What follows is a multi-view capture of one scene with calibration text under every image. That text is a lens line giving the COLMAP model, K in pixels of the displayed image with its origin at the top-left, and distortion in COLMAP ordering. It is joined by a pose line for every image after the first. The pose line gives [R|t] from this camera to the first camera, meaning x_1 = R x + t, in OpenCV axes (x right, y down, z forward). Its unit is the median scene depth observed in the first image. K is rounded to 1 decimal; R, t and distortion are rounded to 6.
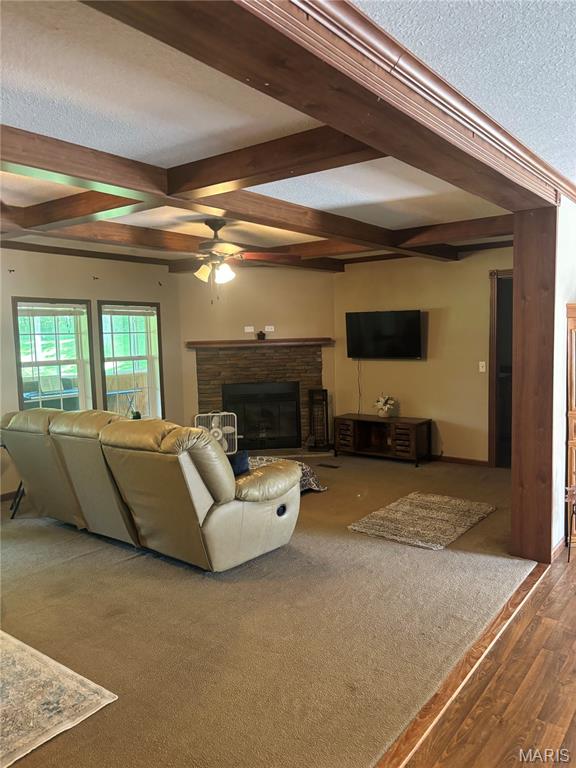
lens RADIAL K [[580.2, 0, 289.6], [0, 580.2, 384.3], [0, 0, 1]] dist [0.063205, -0.069835]
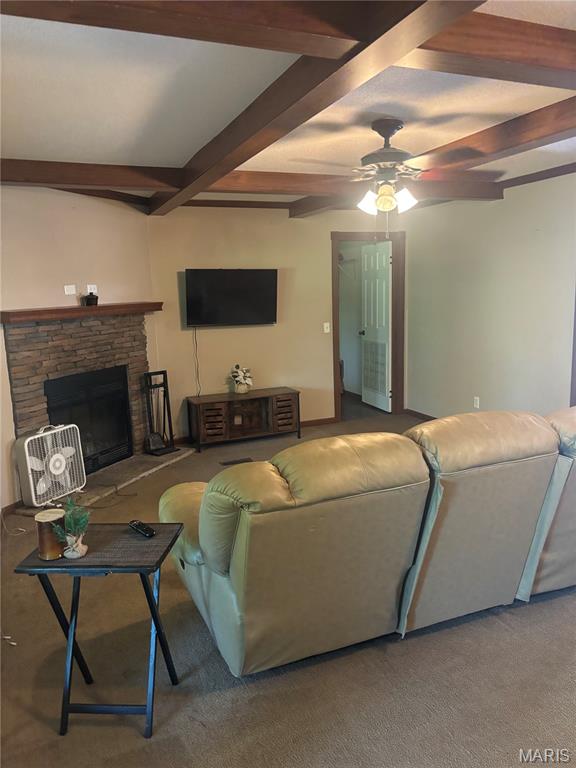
lens RADIAL K [[580.2, 0, 287.8], [0, 580.2, 383.5], [0, 0, 1]] dist [0.063205, -0.069835]
pose [[0.501204, -0.134856, 0.854757, -0.510391], [0.089867, 0.990552, 0.103586, -0.038361], [-0.860650, 0.024897, 0.508588, 0.475855]]
